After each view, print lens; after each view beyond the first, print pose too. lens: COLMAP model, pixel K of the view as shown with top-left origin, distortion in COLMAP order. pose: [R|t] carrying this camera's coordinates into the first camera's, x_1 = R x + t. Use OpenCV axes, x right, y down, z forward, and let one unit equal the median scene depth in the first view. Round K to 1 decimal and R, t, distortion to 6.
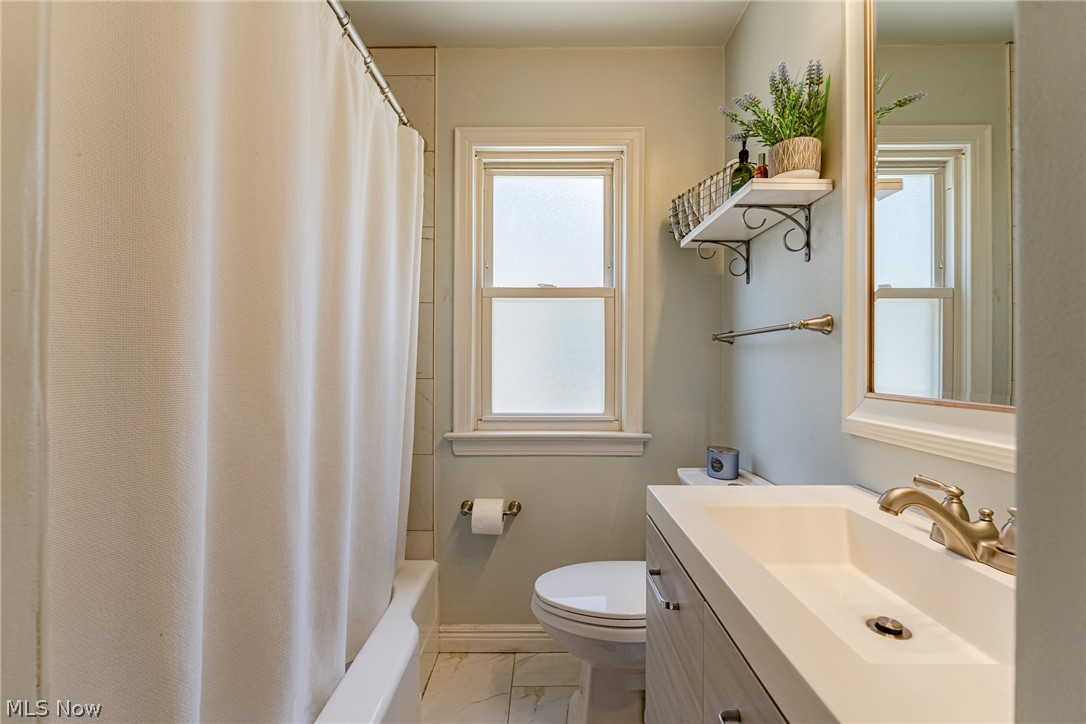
lens RADIAL K [[478.3, 0, 542.2], [0, 478.3, 361.2], [0, 0, 1]] dist [-0.001866, 0.000400]
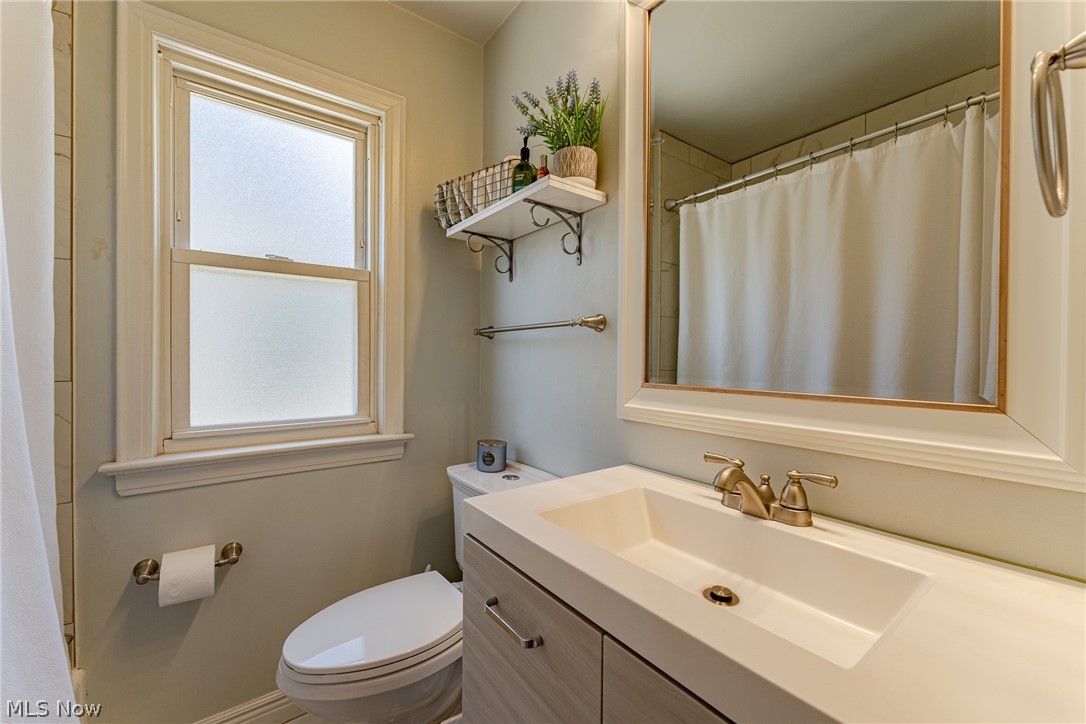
lens RADIAL K [[441.2, 0, 546.7], [0, 441.2, 360.7], [0, 0, 1]] dist [0.002159, -0.000432]
pose [[0.796895, -0.002244, 0.604114, -0.090488], [-0.004568, 0.999942, 0.009739, 0.001555], [-0.604101, -0.010521, 0.796839, 0.180346]]
